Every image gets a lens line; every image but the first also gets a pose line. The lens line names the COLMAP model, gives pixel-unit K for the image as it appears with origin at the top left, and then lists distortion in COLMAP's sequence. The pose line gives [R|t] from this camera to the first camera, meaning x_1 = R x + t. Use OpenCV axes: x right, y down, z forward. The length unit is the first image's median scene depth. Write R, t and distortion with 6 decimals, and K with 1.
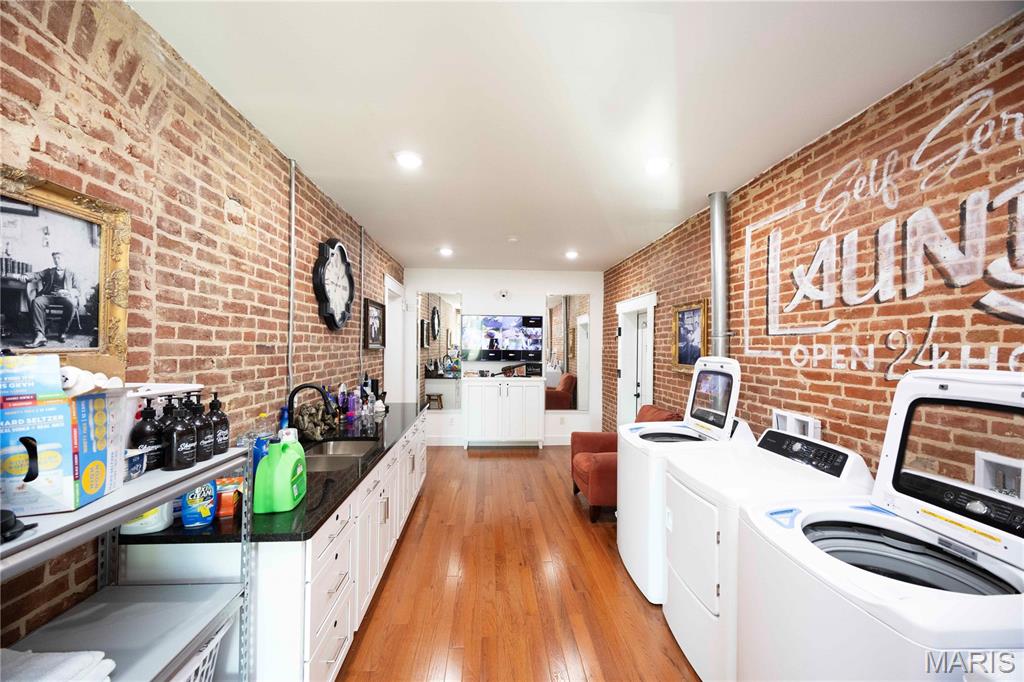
lens RADIAL K [[387.7, 0, 510.3], [0, 387.7, 344.3], [0, 0, 1]] dist [-0.006324, 0.000167]
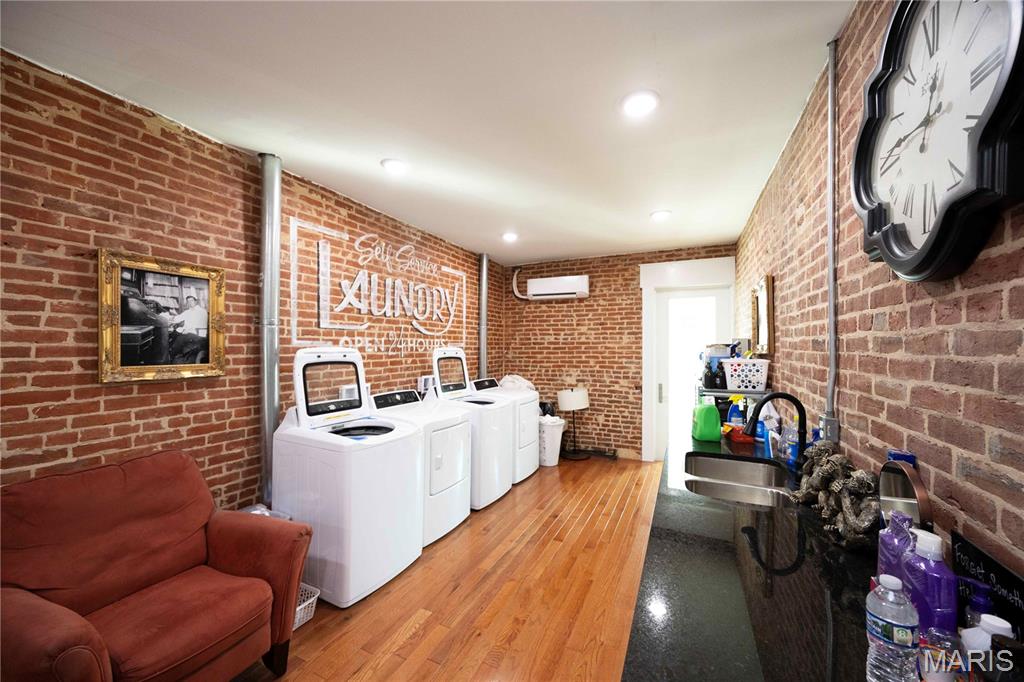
lens RADIAL K [[387.7, 0, 511.8], [0, 387.7, 344.3], [0, 0, 1]] dist [-0.006324, 0.000167]
pose [[-0.881442, -0.011850, 0.472144, -0.473637], [-0.014971, 0.999884, -0.002853, 0.024670], [-0.472056, -0.009583, -0.881517, 2.088581]]
